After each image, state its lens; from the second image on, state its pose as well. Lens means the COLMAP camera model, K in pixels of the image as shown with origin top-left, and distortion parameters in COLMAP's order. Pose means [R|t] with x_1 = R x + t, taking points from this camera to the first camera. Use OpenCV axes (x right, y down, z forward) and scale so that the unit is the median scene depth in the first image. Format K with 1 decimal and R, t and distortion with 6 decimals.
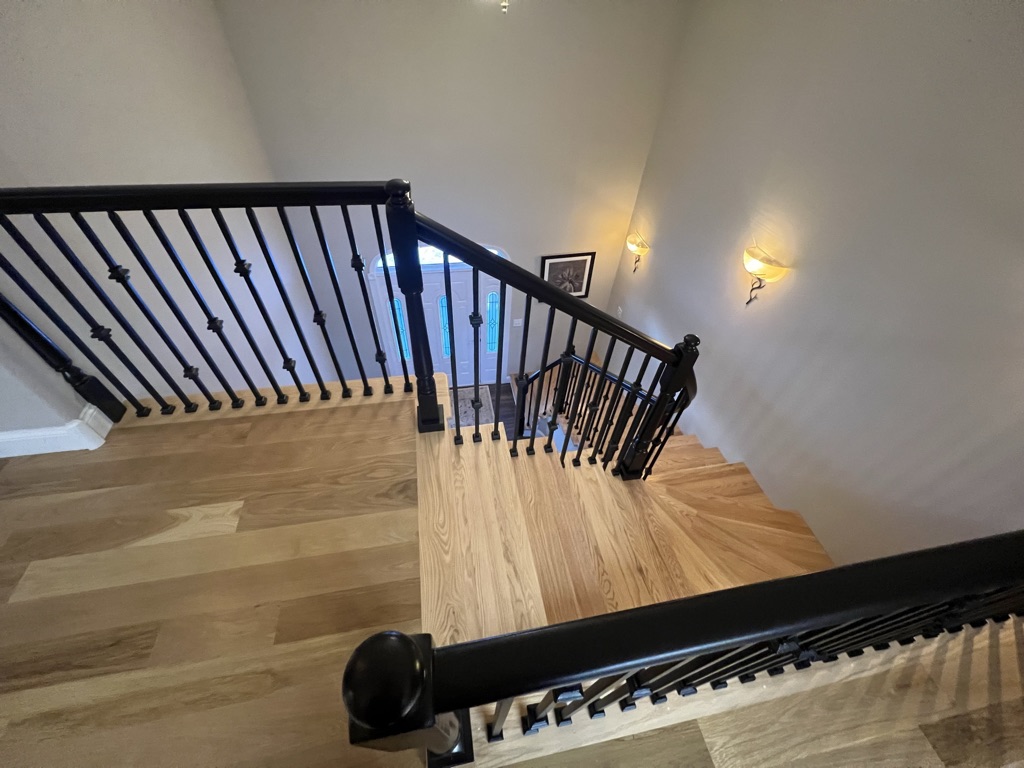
lens RADIAL K [[408.9, 0, 511.1], [0, 408.9, 384.4], [0, 0, 1]] dist [-0.000063, 0.000278]
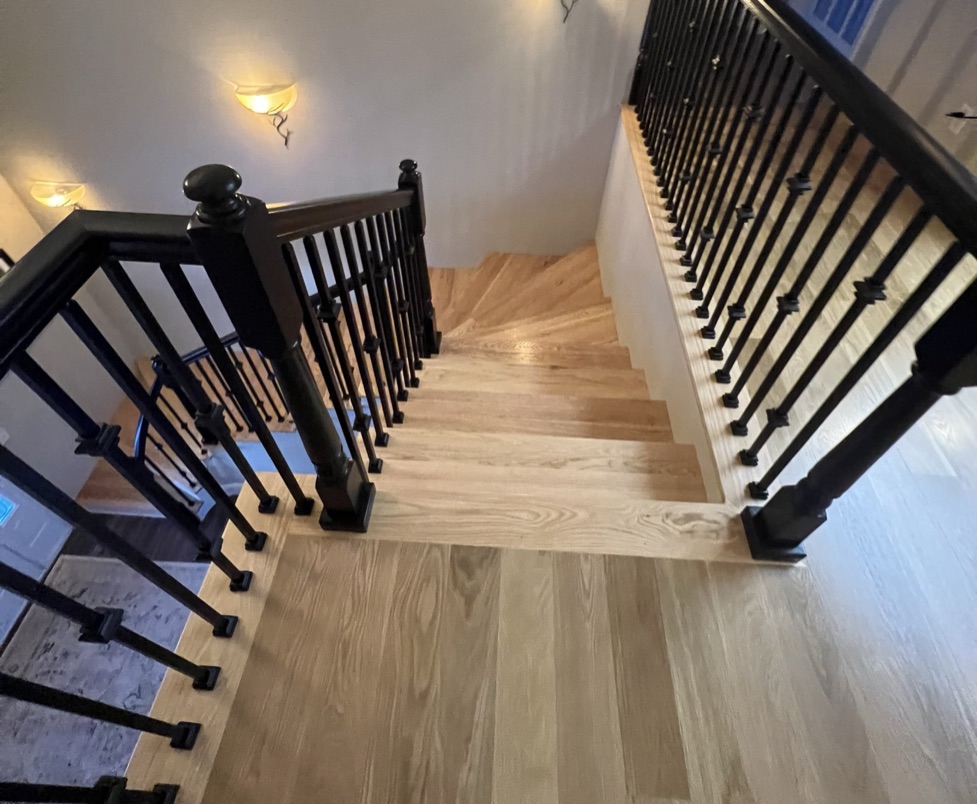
lens RADIAL K [[514.9, 0, 484.9], [0, 514.9, 294.6], [0, 0, 1]] dist [-0.001040, 0.000409]
pose [[0.240069, -0.719031, 0.652197, -0.319161], [0.703308, 0.591916, 0.393691, -0.195466], [-0.669122, 0.364182, 0.647801, 0.208921]]
